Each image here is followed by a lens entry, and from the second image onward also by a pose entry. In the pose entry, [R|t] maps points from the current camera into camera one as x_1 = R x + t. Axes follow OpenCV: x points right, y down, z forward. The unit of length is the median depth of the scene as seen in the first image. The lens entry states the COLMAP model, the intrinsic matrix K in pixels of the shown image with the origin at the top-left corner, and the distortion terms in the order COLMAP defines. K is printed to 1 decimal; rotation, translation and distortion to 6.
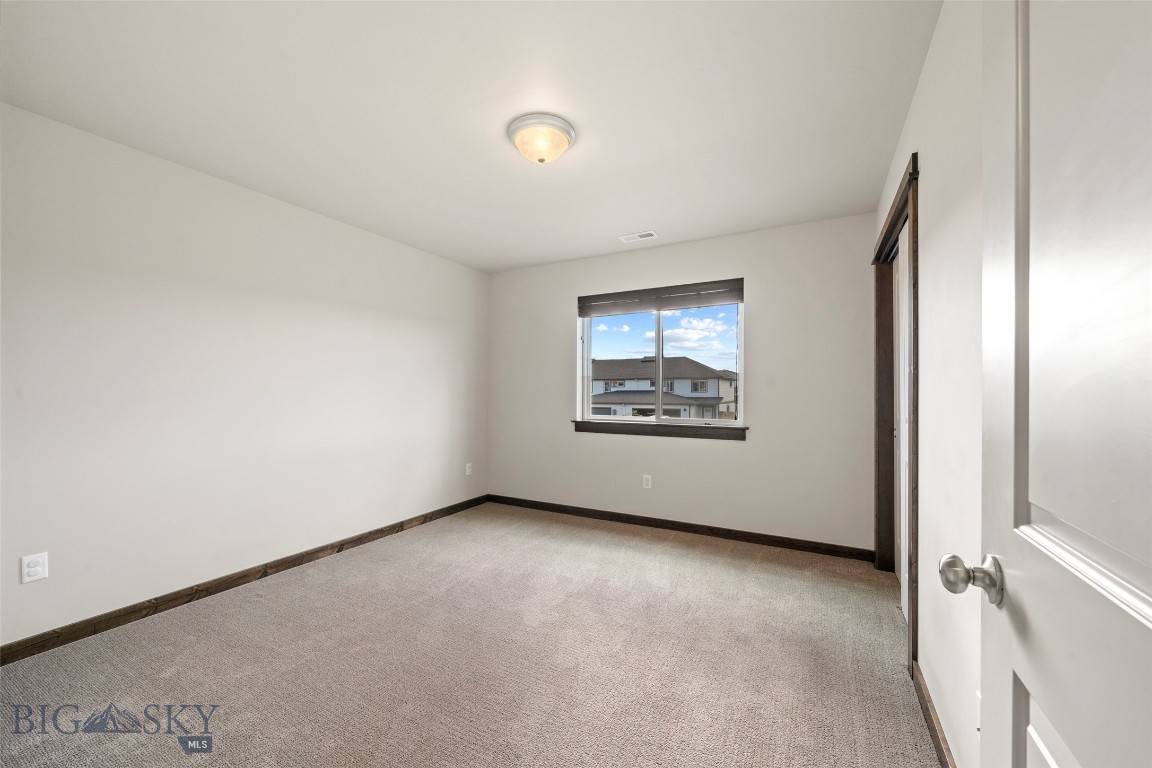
lens RADIAL K [[438.5, 0, 582.0], [0, 438.5, 389.9], [0, 0, 1]] dist [0.000091, 0.000038]
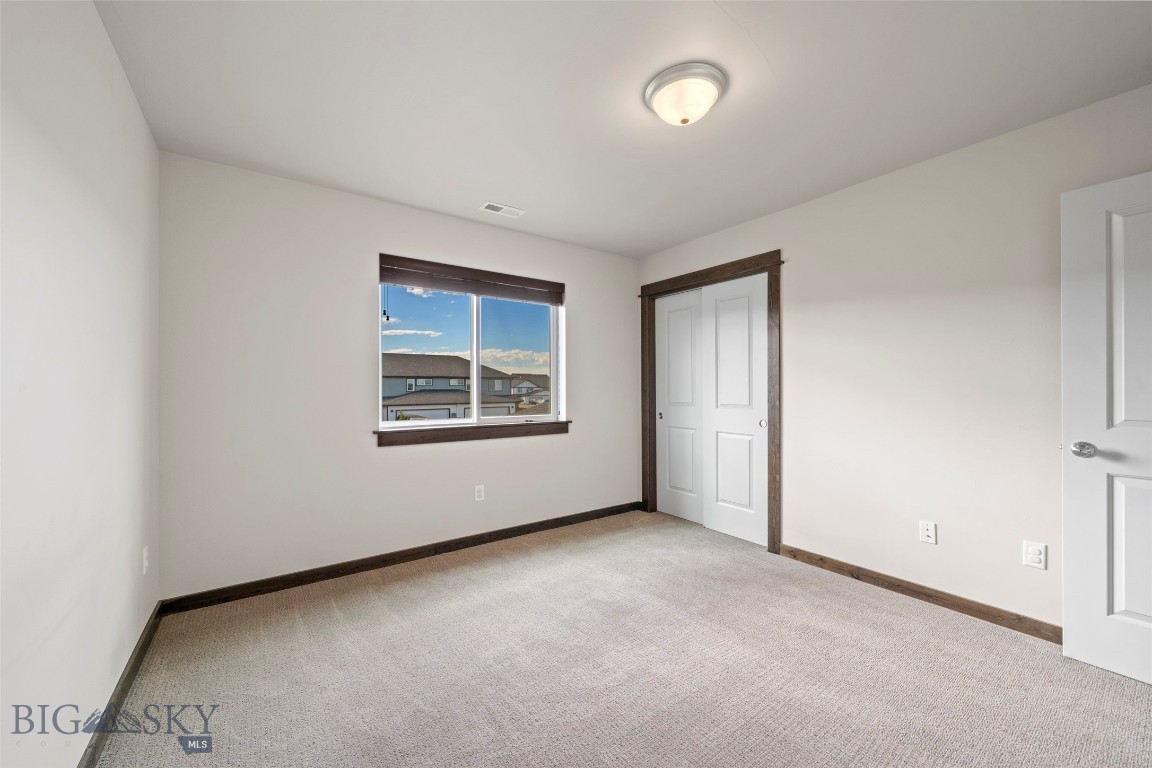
lens RADIAL K [[427.6, 0, 575.3], [0, 427.6, 388.8], [0, 0, 1]] dist [-0.000471, -0.000042]
pose [[0.448951, -0.002751, 0.893552, -0.552090], [0.000929, 0.999996, 0.002611, 0.001931], [-0.893556, -0.000342, 0.448952, 0.481041]]
